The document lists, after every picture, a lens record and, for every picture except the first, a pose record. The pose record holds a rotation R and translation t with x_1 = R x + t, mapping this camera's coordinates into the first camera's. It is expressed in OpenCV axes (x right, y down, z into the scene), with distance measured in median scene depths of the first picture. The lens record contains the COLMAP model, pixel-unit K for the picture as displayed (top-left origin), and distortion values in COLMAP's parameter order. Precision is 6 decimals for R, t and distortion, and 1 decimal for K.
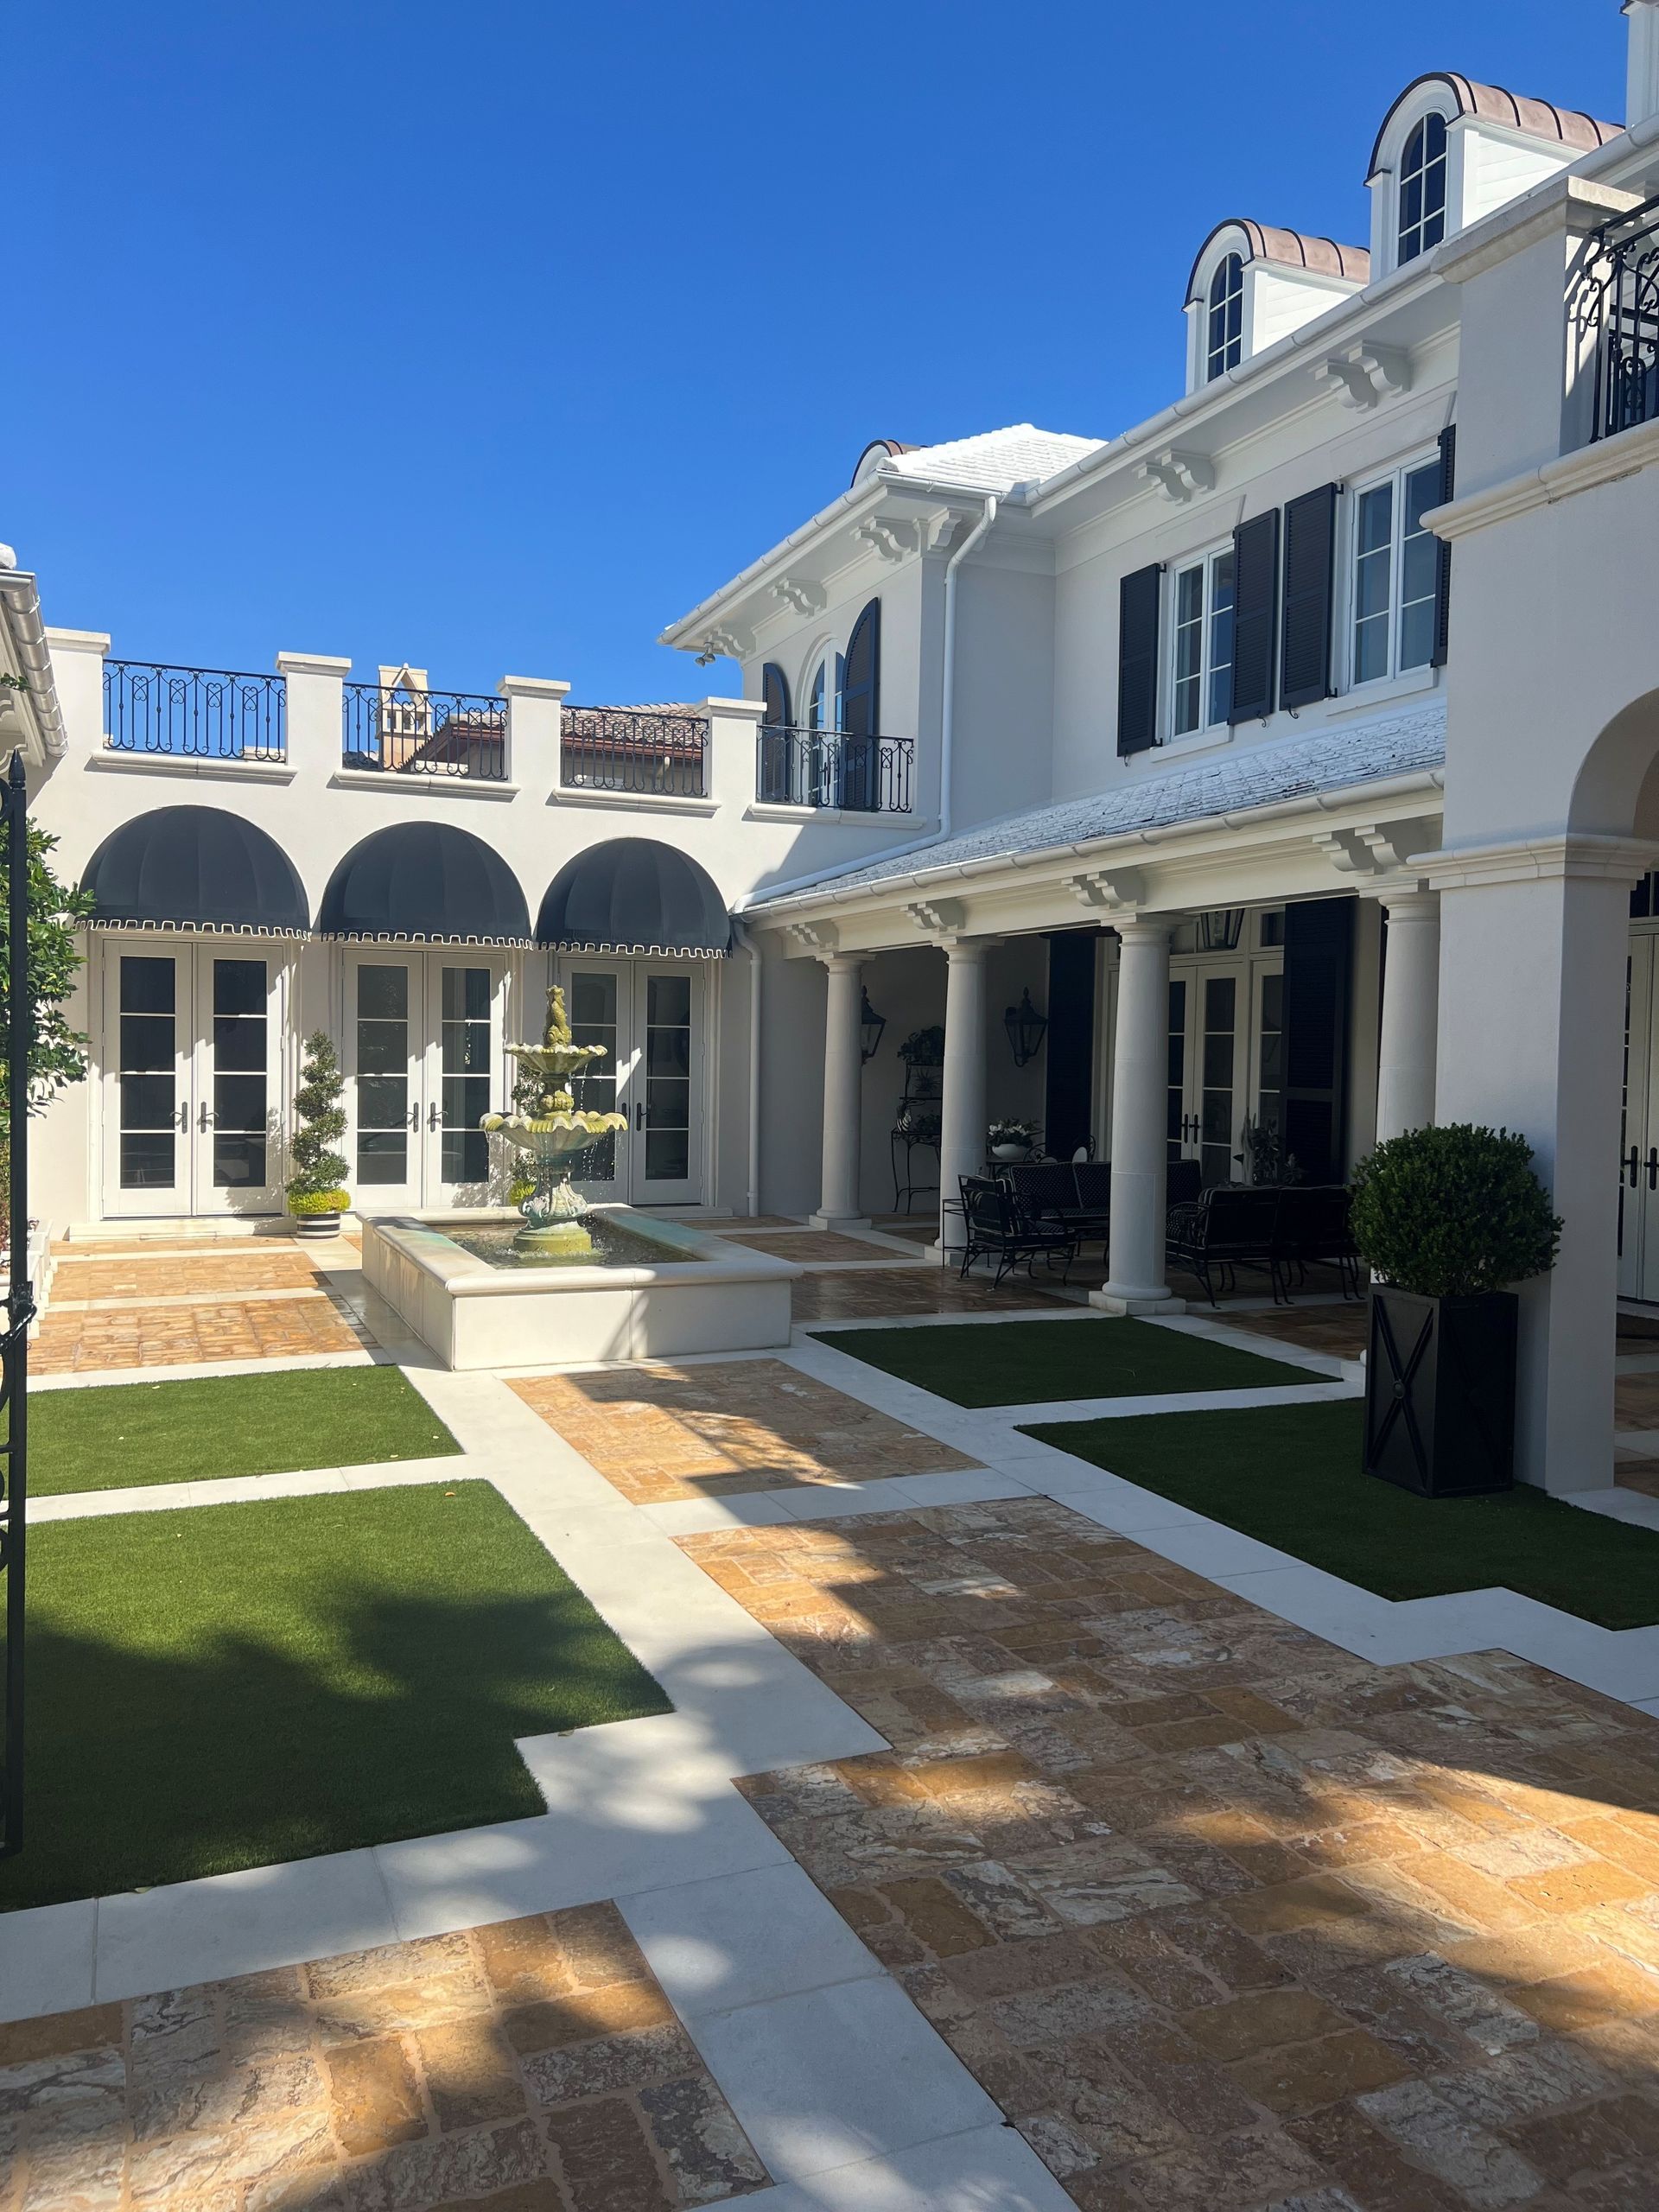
lens RADIAL K [[1579.3, 0, 835.4], [0, 1579.3, 1102.5], [0, 0, 1]] dist [-0.003104, -0.016349]
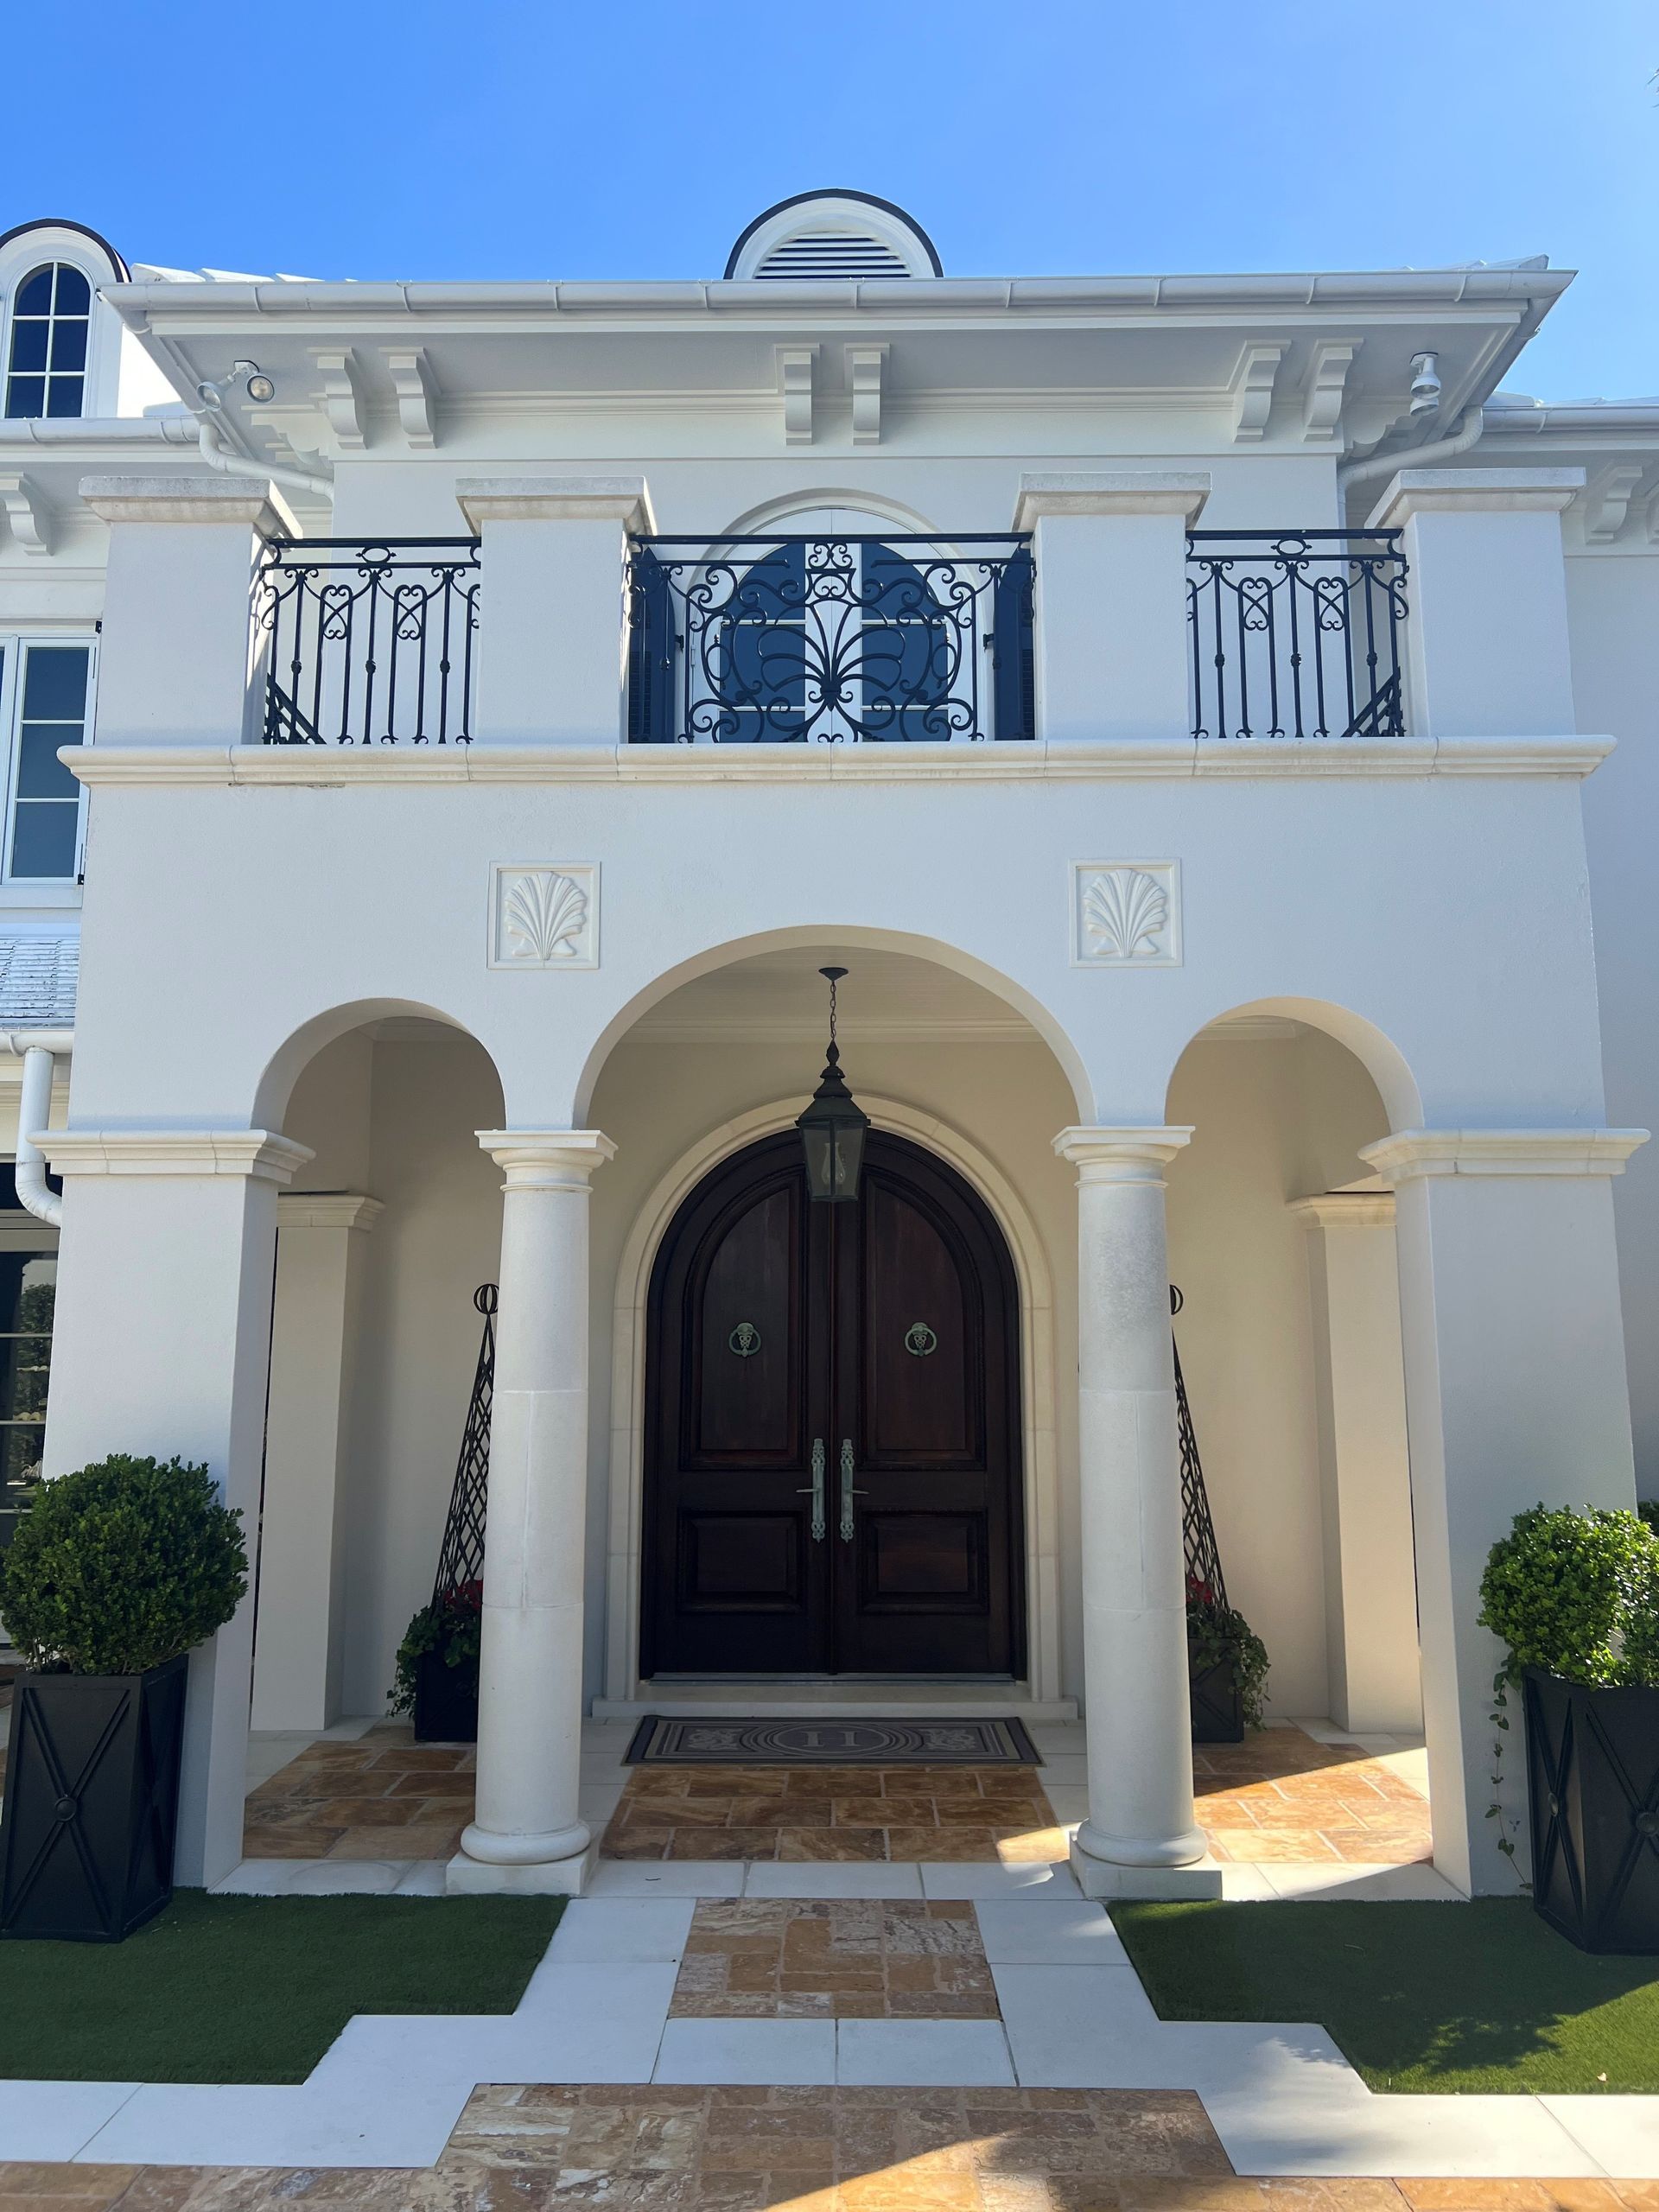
lens RADIAL K [[1579.3, 0, 830.7], [0, 1579.3, 1114.3], [0, 0, 1]] dist [-0.003104, -0.016349]
pose [[0.407642, 0.133945, 0.903264, -0.309303], [0.036015, 0.986055, -0.162476, -0.021153], [-0.912431, 0.098764, 0.397134, 0.408195]]
